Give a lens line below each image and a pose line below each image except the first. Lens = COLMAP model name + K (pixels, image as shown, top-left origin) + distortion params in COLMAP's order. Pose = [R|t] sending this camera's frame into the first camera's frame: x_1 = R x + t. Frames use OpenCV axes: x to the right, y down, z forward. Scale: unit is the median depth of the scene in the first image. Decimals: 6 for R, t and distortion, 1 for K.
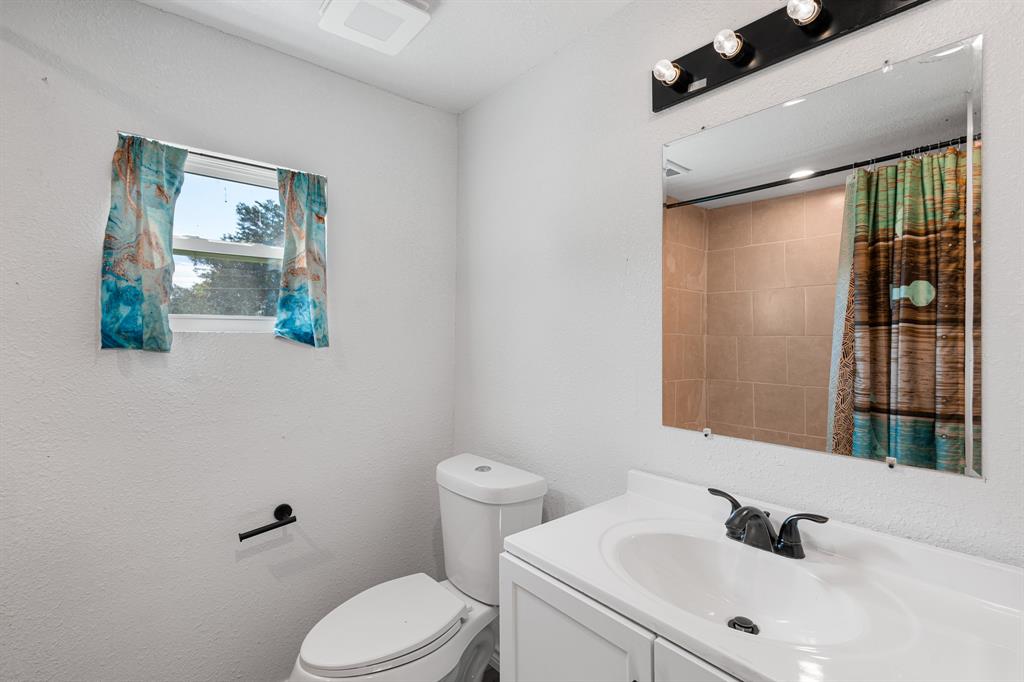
lens RADIAL K [[474.7, 0, 515.5], [0, 474.7, 351.0], [0, 0, 1]] dist [0.006860, -0.000567]
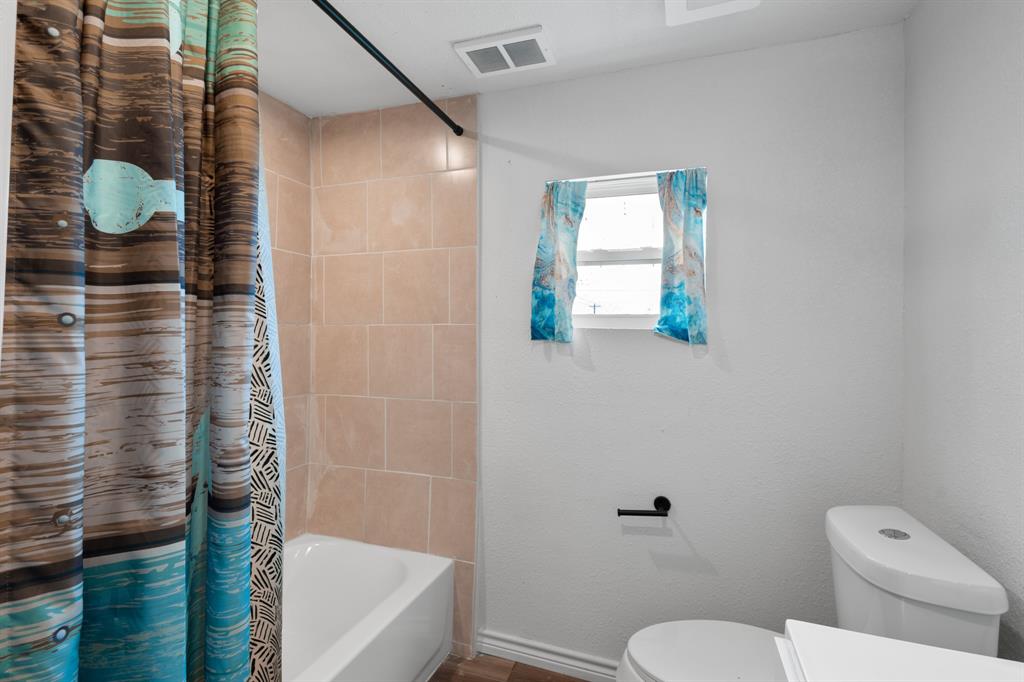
lens RADIAL K [[482.3, 0, 513.2], [0, 482.3, 333.4], [0, 0, 1]] dist [0.018476, -0.000008]
pose [[0.509657, 0.011652, -0.860299, 0.300936], [-0.041125, 0.999095, -0.010832, -0.005357], [0.859394, 0.040900, 0.509675, 0.216685]]
